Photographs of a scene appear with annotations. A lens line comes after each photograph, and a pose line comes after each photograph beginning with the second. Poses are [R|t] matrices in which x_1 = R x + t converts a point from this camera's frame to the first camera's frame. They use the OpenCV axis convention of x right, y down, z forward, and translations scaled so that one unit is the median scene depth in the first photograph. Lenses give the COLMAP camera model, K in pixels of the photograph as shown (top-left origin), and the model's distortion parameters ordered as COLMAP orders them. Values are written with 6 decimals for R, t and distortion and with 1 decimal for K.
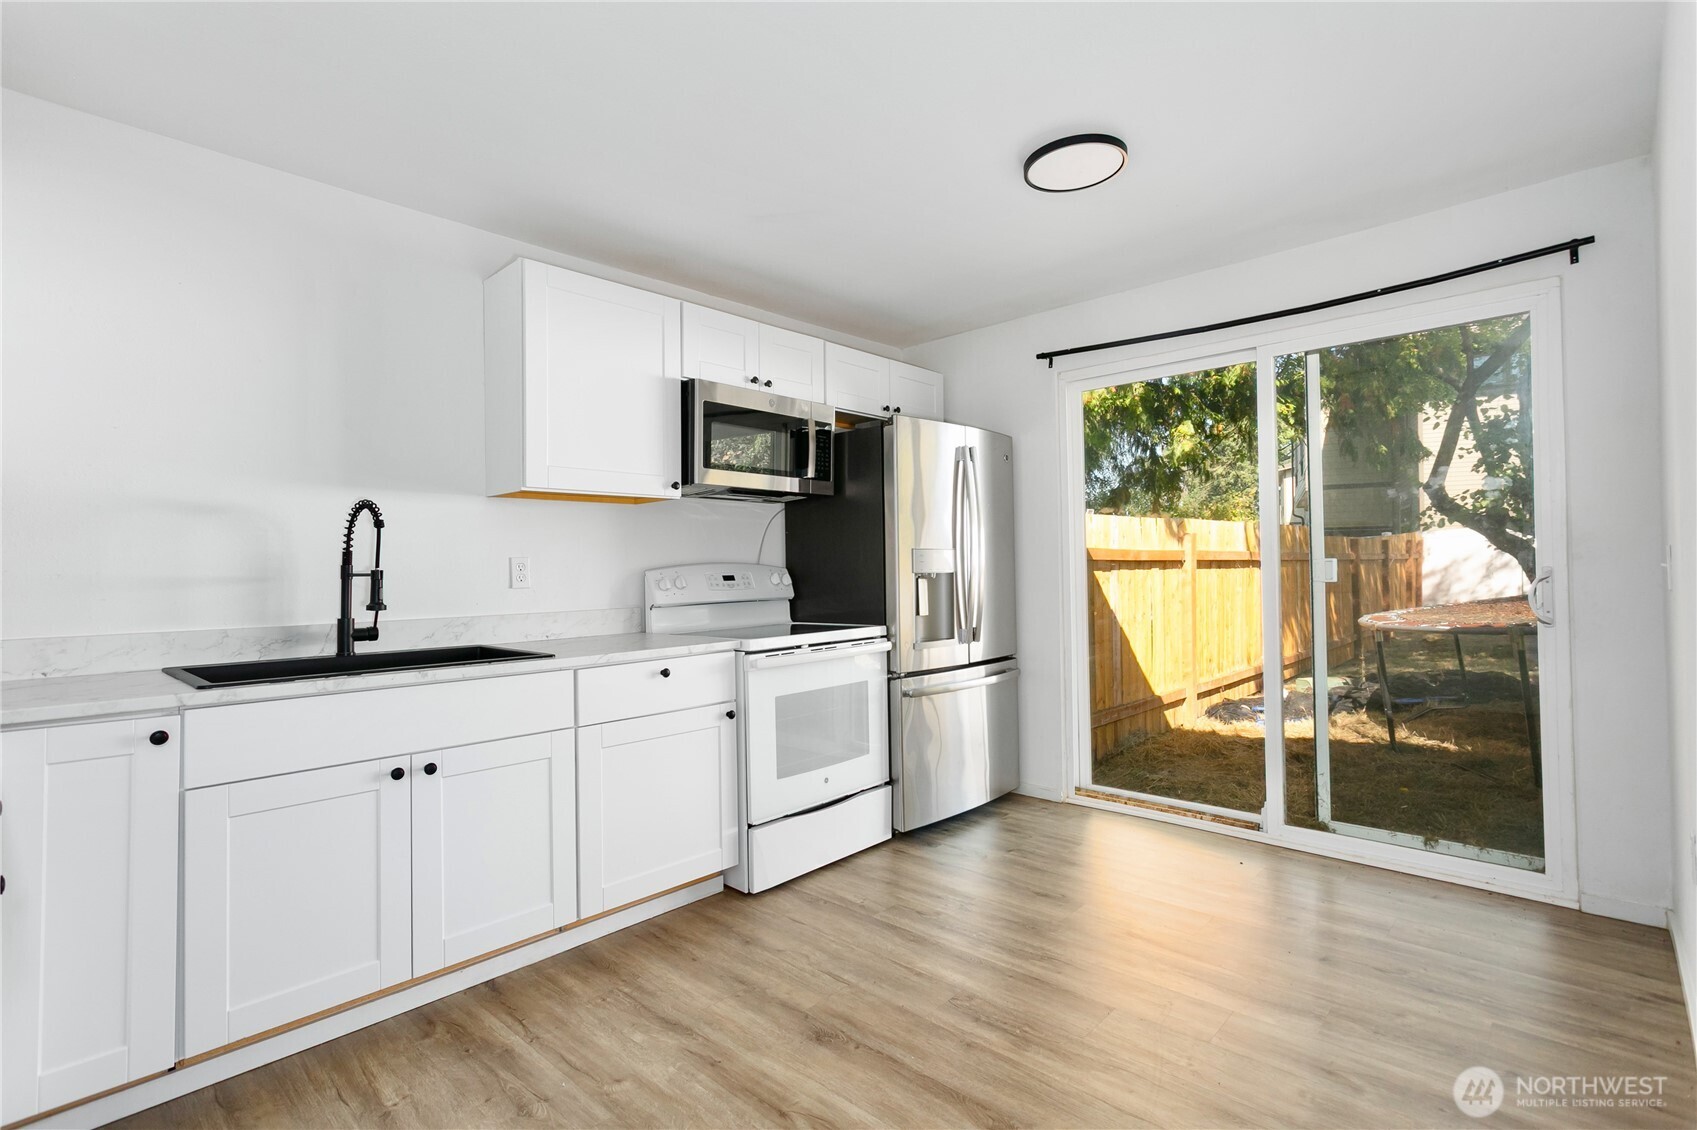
lens RADIAL K [[831.5, 0, 848.5], [0, 831.5, 565.0], [0, 0, 1]] dist [0.000245, 0.000144]
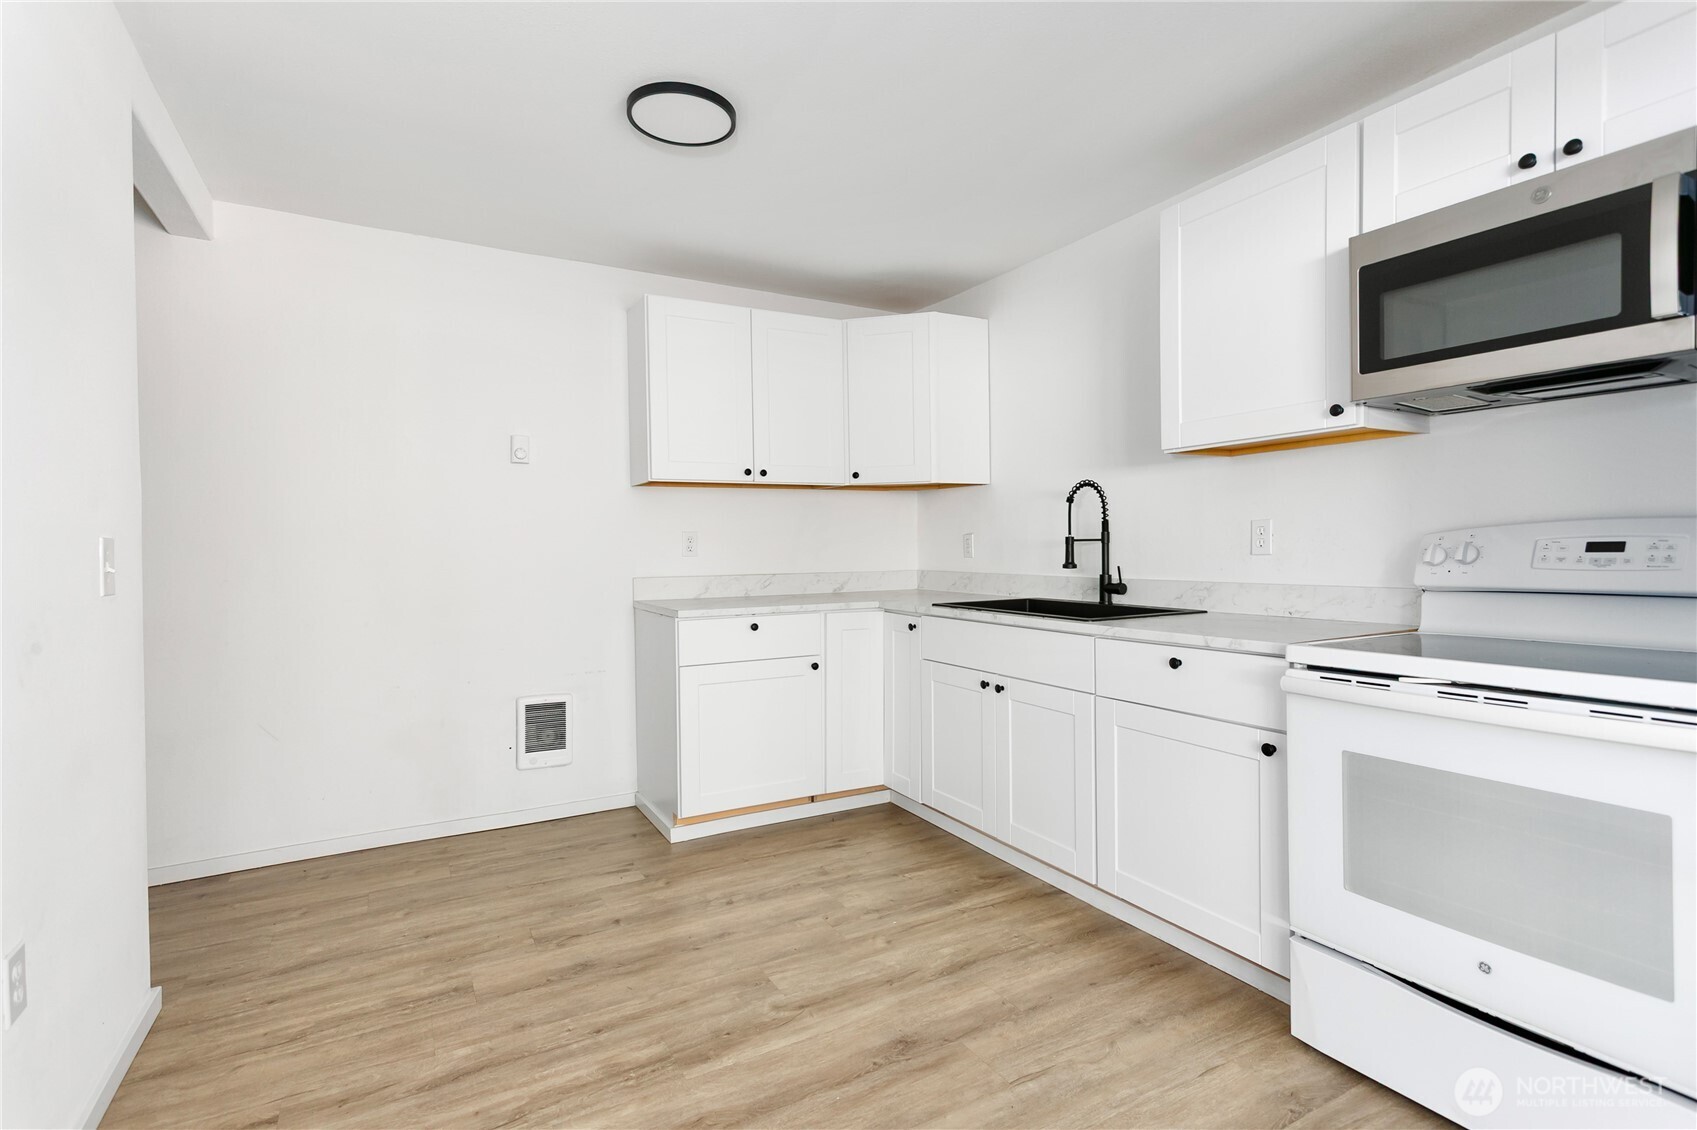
lens RADIAL K [[847.6, 0, 848.5], [0, 847.6, 565.0], [0, 0, 1]] dist [-0.001502, -0.000307]
pose [[-0.341371, 0.041231, -0.939024, 0.770158], [0.024771, 0.999085, 0.034863, -0.004224], [0.939602, -0.011359, -0.342080, 1.139346]]
